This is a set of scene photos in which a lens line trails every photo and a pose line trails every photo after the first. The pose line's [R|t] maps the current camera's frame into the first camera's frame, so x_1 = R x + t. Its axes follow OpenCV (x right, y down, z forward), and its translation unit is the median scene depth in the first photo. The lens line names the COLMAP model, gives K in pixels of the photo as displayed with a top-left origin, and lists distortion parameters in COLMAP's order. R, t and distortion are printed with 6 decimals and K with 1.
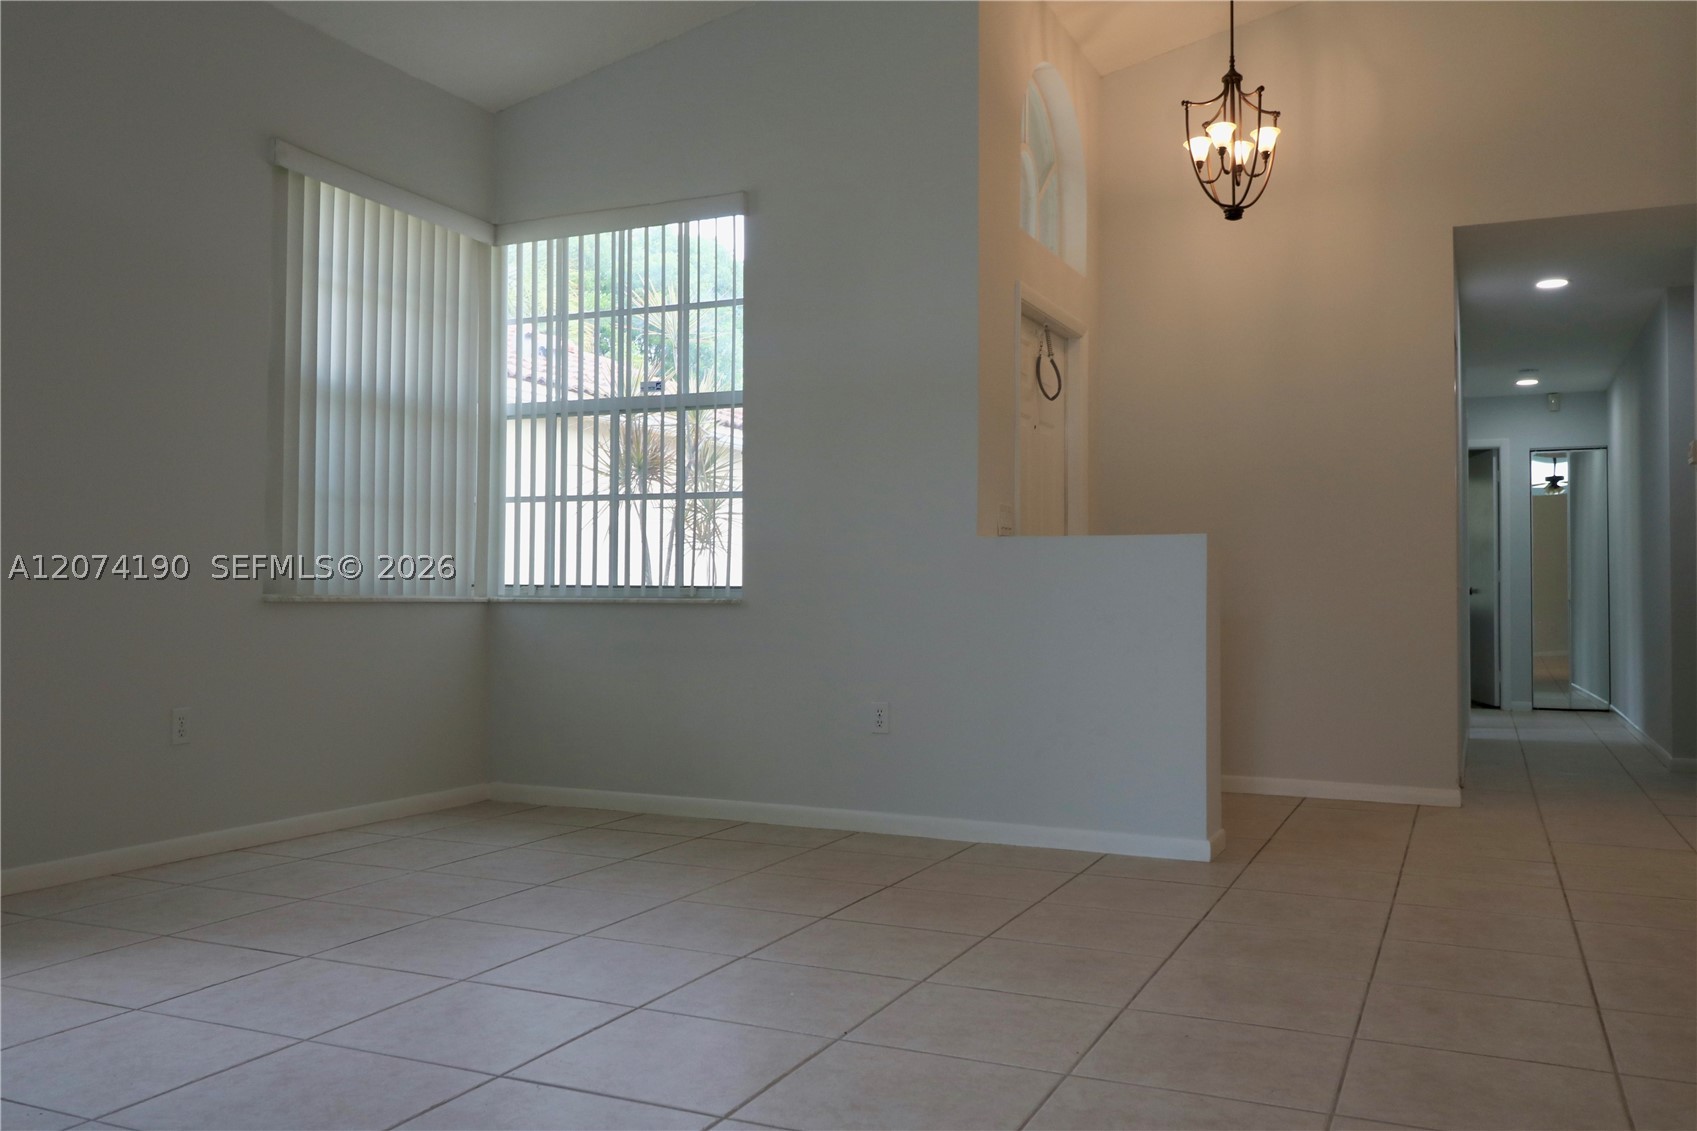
lens RADIAL K [[1410.7, 0, 844.2], [0, 1410.7, 560.1], [0, 0, 1]] dist [0.008710, 0.001298]
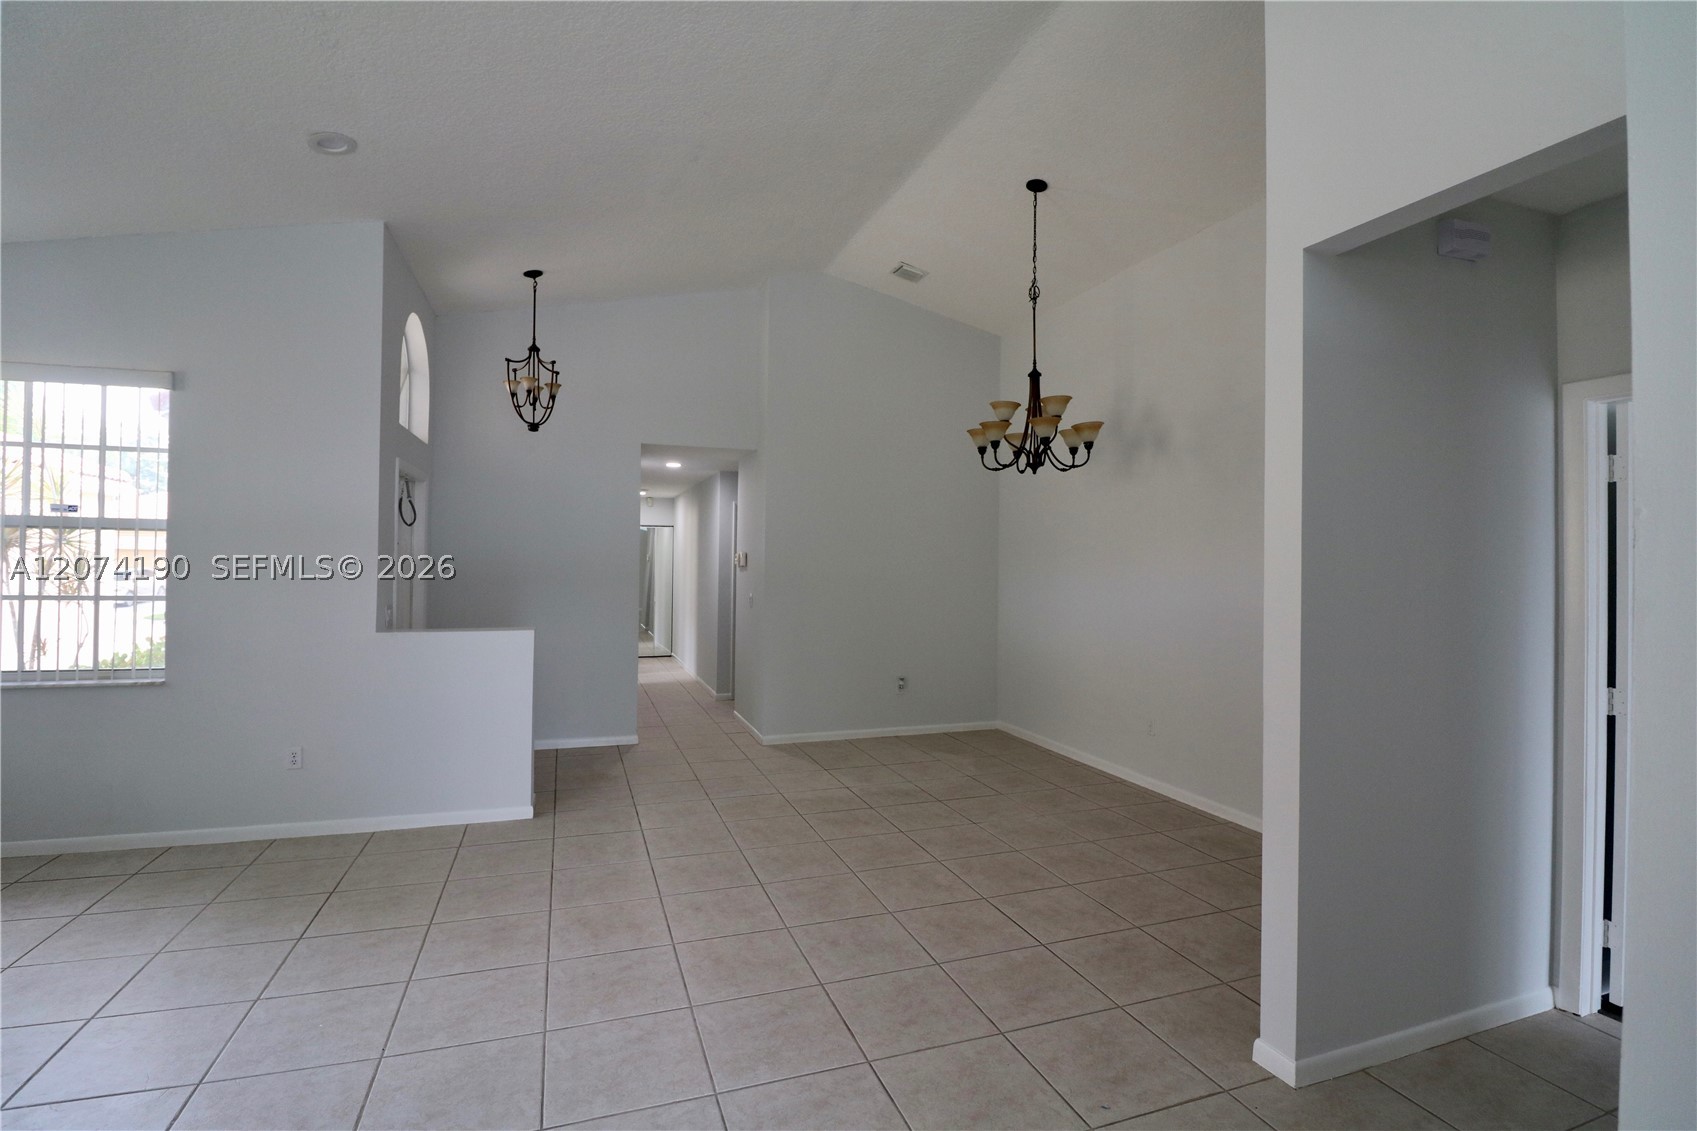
lens RADIAL K [[785.9, 0, 848.5], [0, 785.9, 565.5], [0, 0, 1]] dist [-0.002195, -0.011180]
pose [[0.725377, 0.007205, 0.688315, -0.107554], [-0.026010, 0.999518, 0.016948, -0.105204], [-0.687861, -0.030197, 0.725214, 0.032112]]
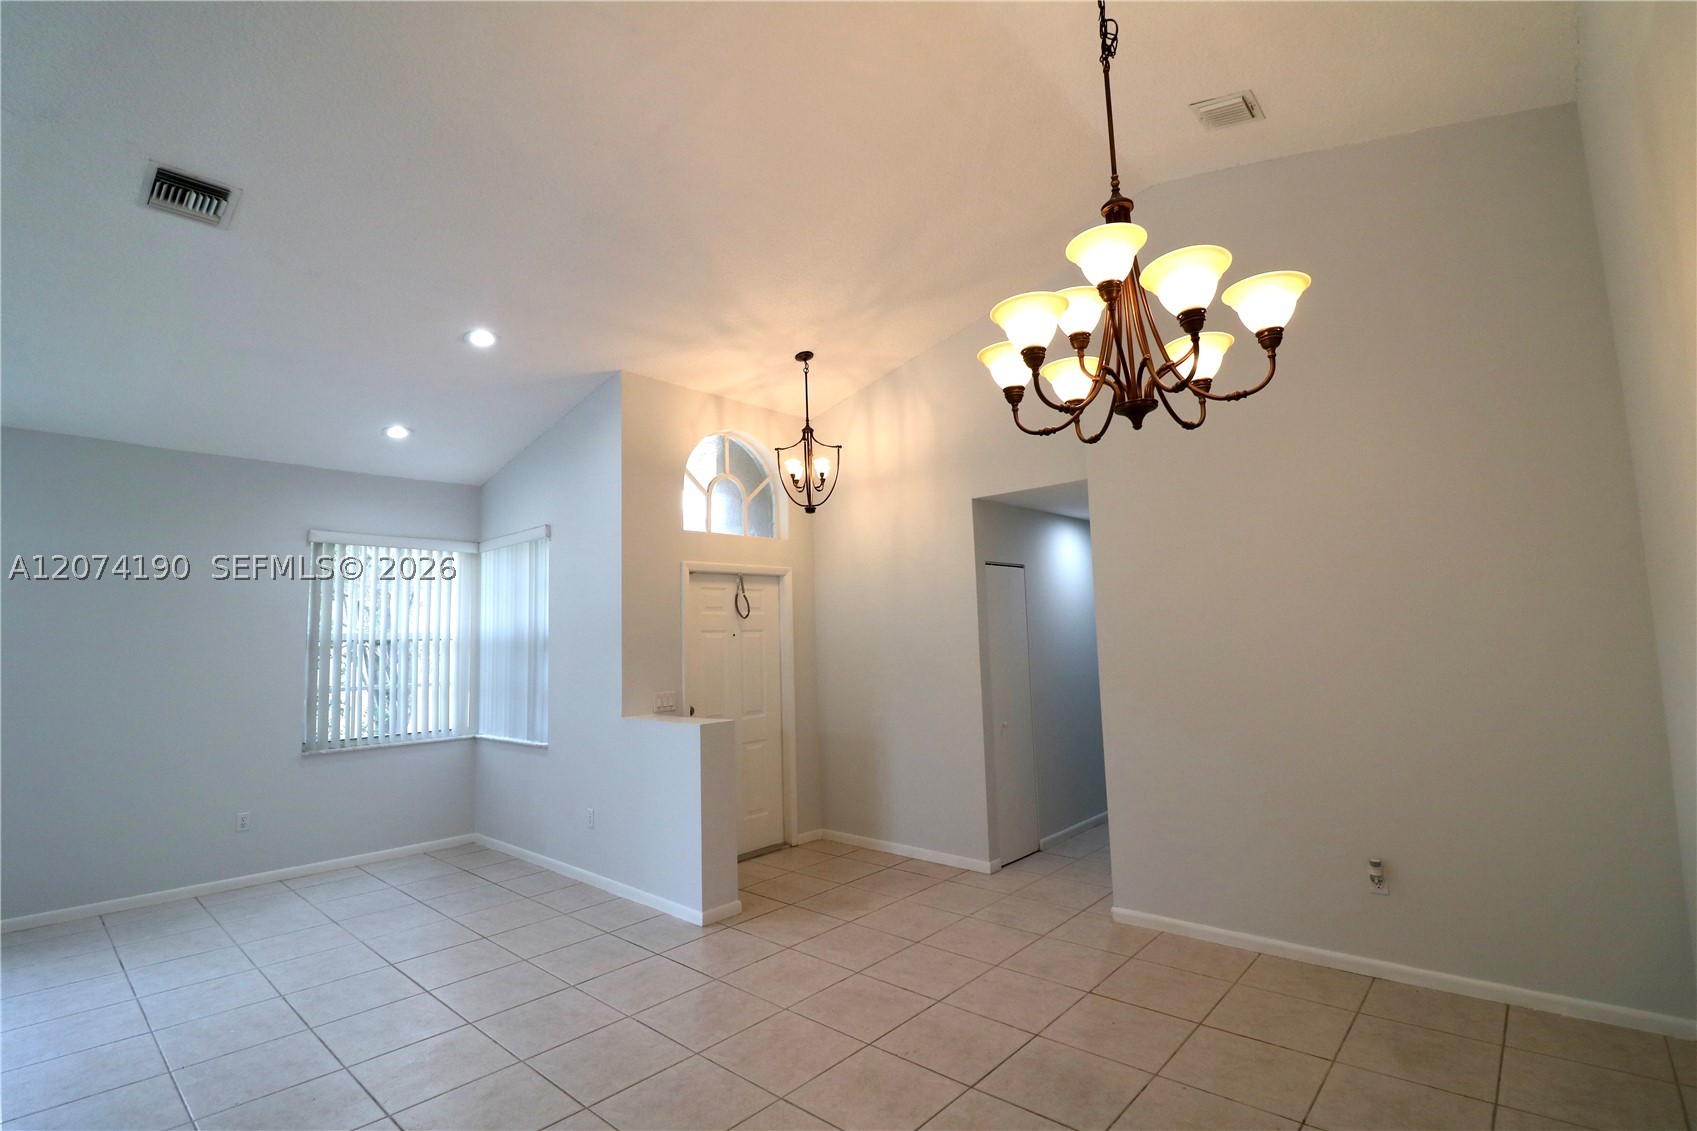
lens RADIAL K [[791.2, 0, 822.6], [0, 791.2, 551.4], [0, 0, 1]] dist [-0.002079, -0.000543]
pose [[0.941503, -0.068757, -0.329916, 0.609886], [0.039304, 0.994688, -0.095138, -0.107724], [0.334705, 0.076605, 0.939204, 0.124753]]
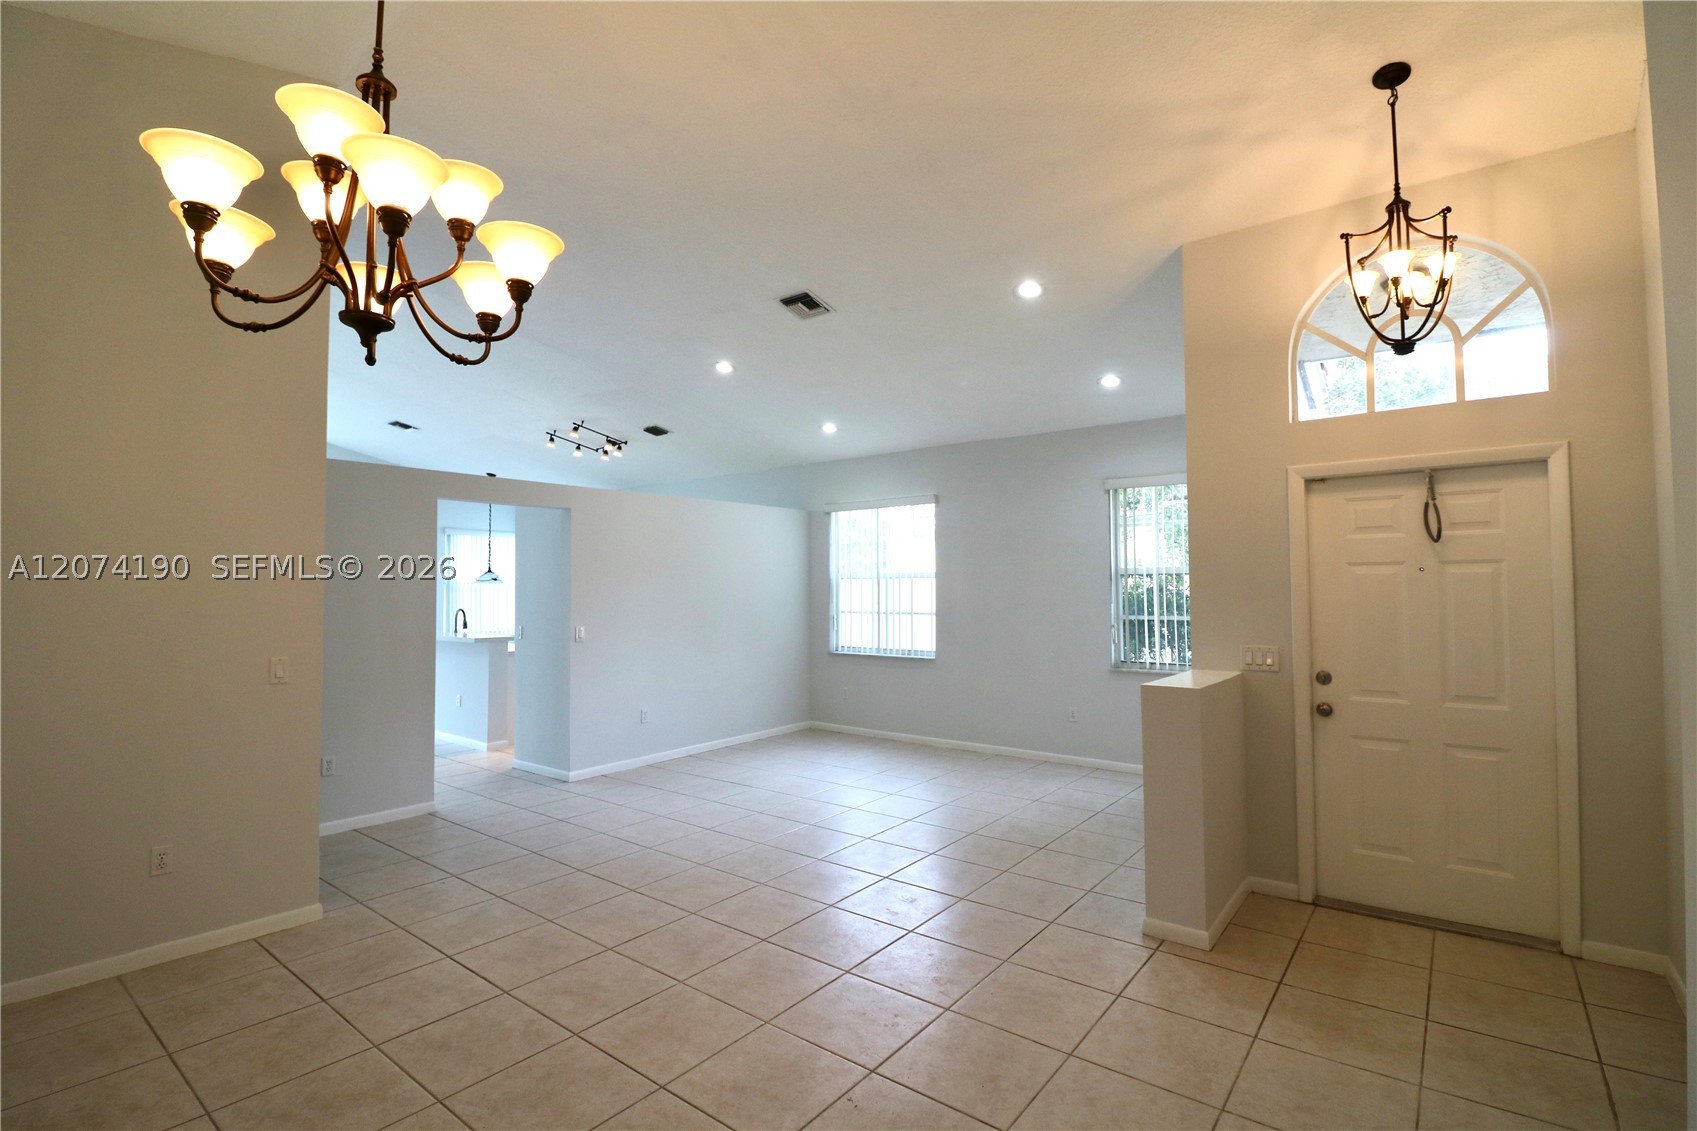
lens RADIAL K [[780.4, 0, 848.6], [0, 780.4, 560.3], [0, 0, 1]] dist [-0.000754, -0.000149]
pose [[-0.244109, -0.038420, -0.968986, 0.883726], [0.027170, 0.998552, -0.046437, -0.092250], [0.969367, -0.037663, -0.242711, 0.777605]]
